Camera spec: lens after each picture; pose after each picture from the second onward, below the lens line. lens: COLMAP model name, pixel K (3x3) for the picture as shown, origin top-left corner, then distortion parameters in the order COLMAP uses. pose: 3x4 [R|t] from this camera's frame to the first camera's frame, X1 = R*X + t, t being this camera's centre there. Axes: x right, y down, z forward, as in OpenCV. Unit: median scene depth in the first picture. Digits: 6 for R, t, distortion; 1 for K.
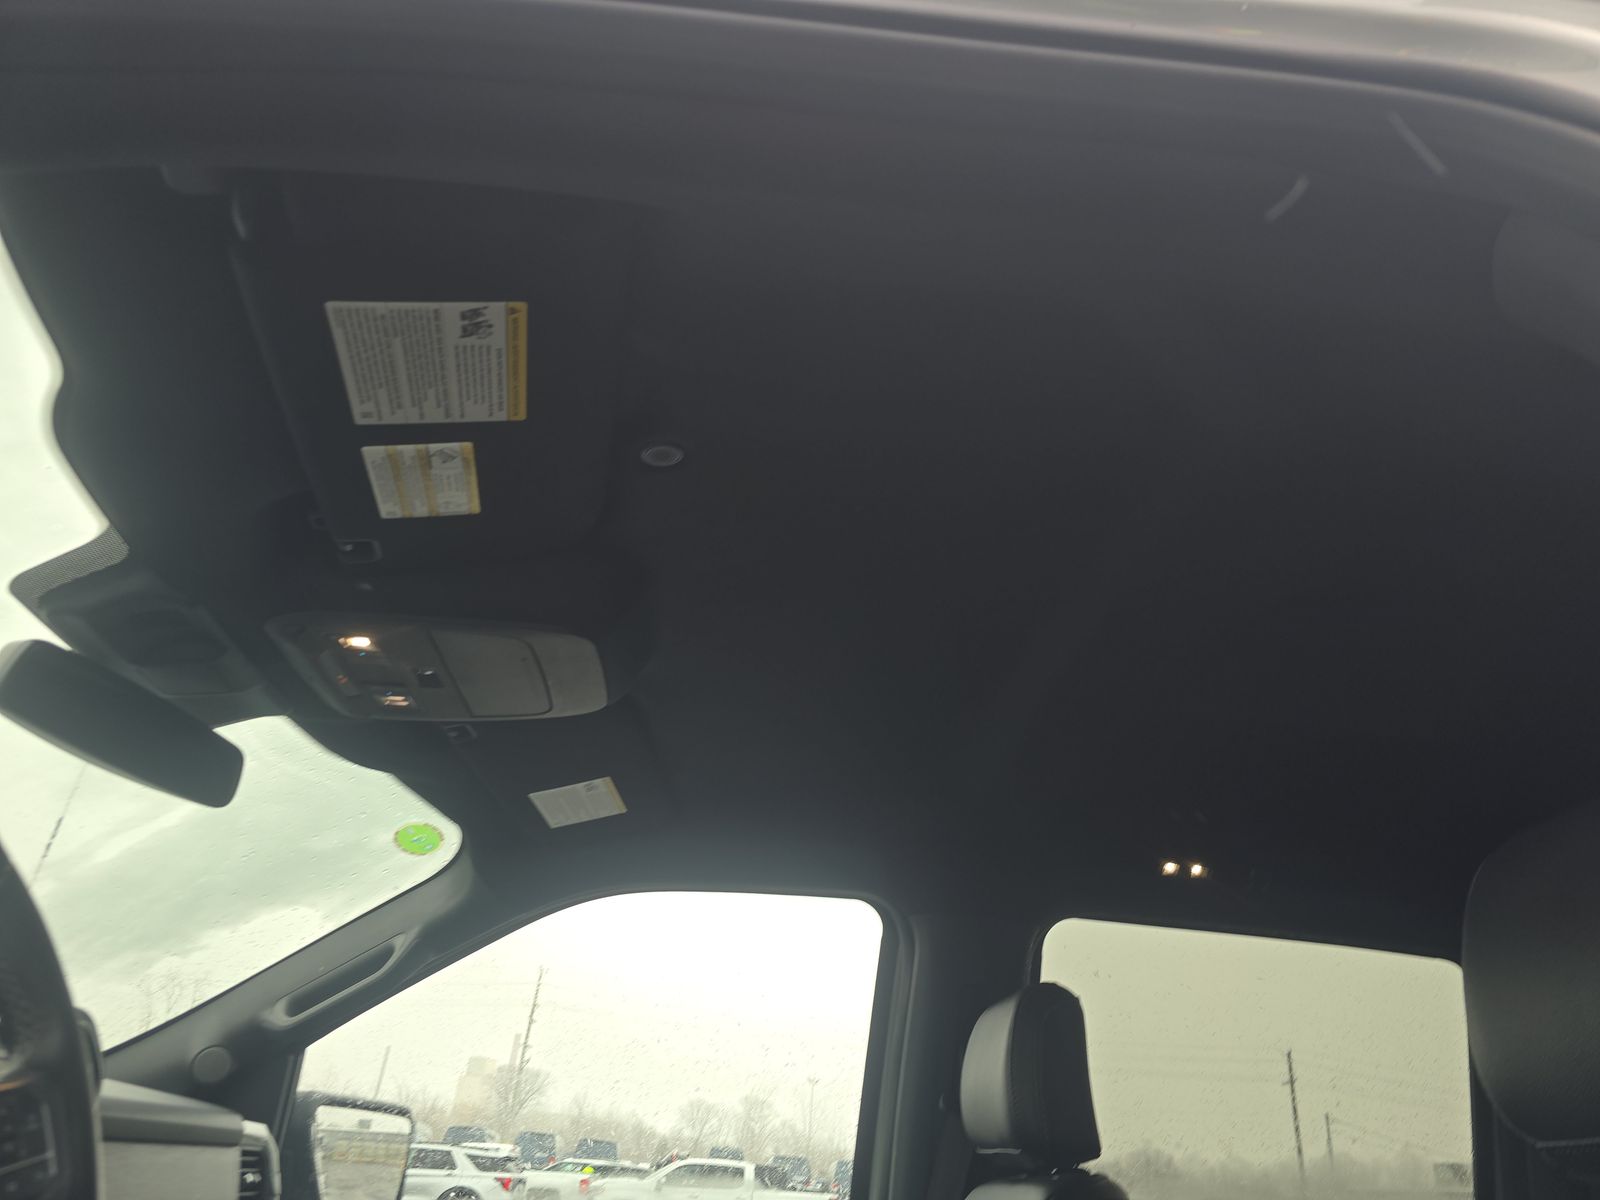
lens RADIAL K [[1157.1, 0, 804.7], [0, 1157.1, 599.9], [0, 0, 1]] dist [0.045591, -0.056069]
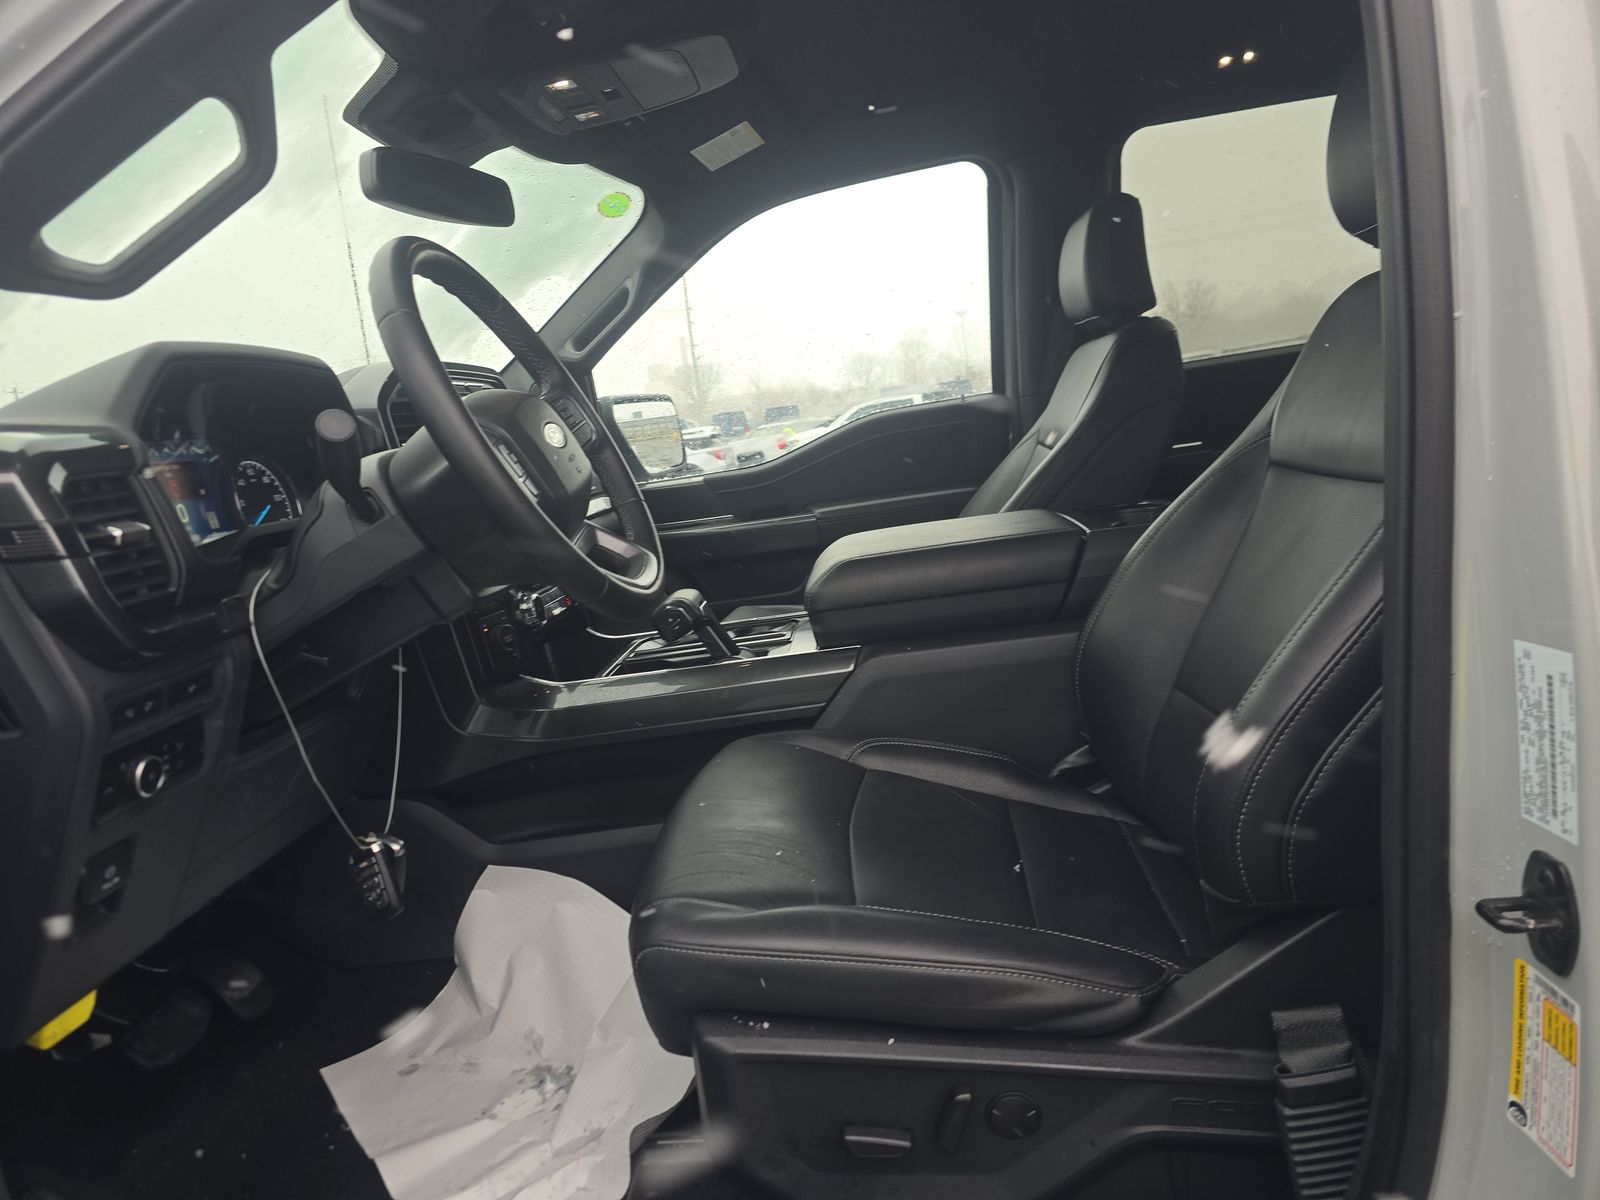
lens RADIAL K [[1157.1, 0, 804.7], [0, 1157.1, 598.8], [0, 0, 1]] dist [0.045591, -0.056069]
pose [[0.965760, -0.194868, -0.171273, 0.006494], [0.258036, 0.790024, 0.556129, -0.108391], [0.026938, -0.581282, 0.813256, -0.285430]]
